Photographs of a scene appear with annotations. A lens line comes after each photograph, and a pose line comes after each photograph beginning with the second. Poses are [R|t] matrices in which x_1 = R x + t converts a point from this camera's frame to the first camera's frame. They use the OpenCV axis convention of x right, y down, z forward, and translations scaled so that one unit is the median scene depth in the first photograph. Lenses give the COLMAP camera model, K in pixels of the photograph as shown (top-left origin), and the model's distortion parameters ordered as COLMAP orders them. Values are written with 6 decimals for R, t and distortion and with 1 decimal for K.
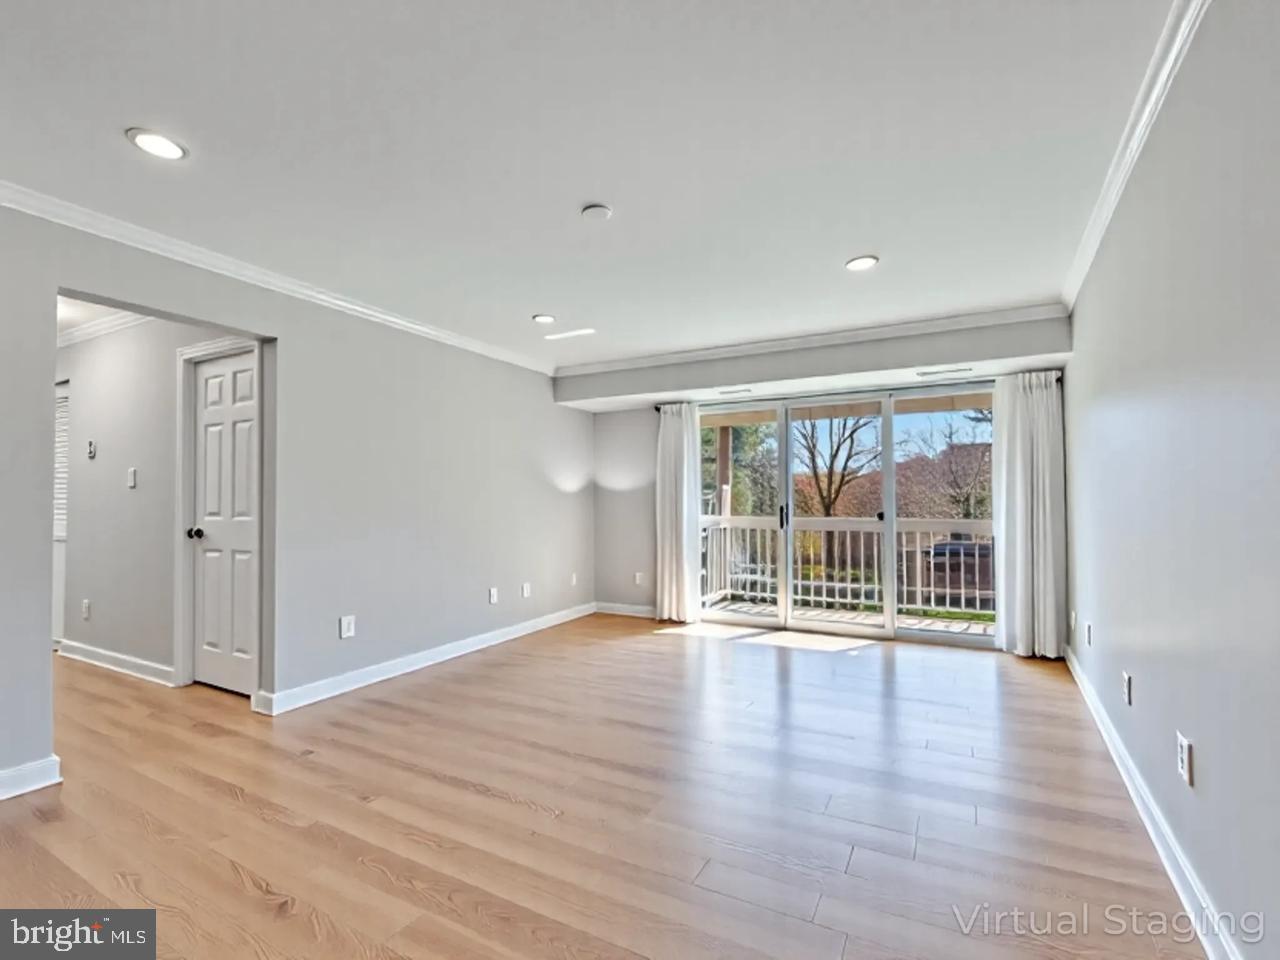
lens RADIAL K [[607.6, 0, 630.5], [0, 607.6, 478.7], [0, 0, 1]] dist [0.020701, -0.000632]
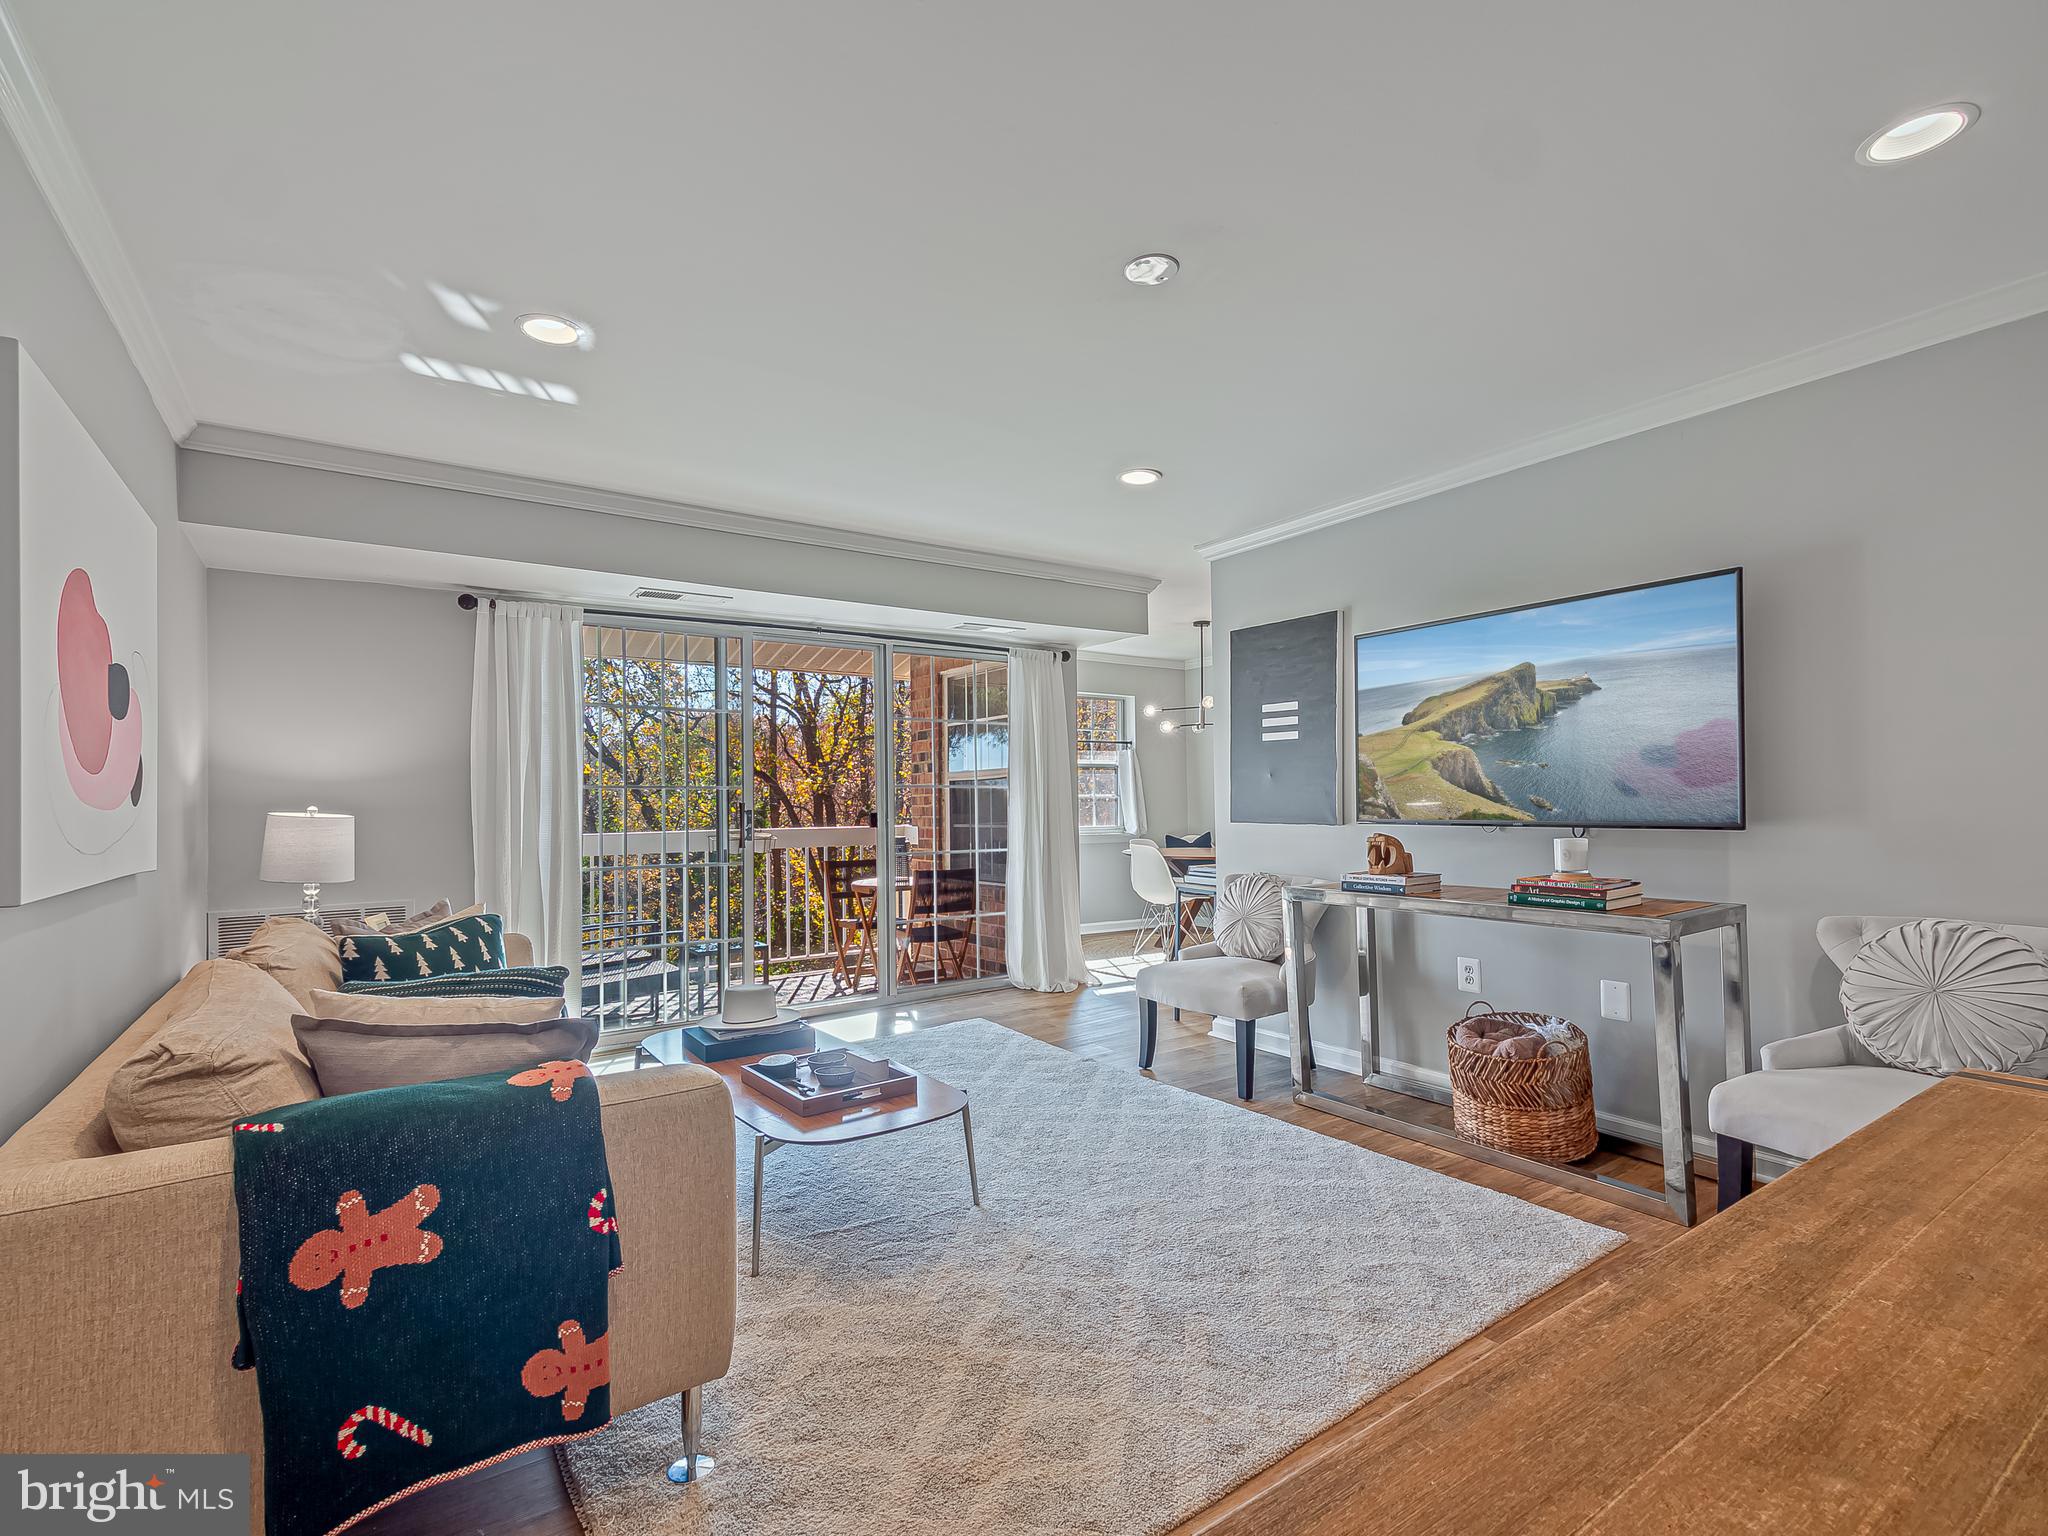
lens RADIAL K [[954.3, 0, 1015.8], [0, 954.3, 780.0], [0, 0, 1]] dist [0.022415, -0.006608]
pose [[0.439387, 0.009109, 0.898252, -0.420387], [-0.018401, 0.999830, -0.001137, 0.012286], [-0.898109, -0.016029, 0.439480, 0.353112]]
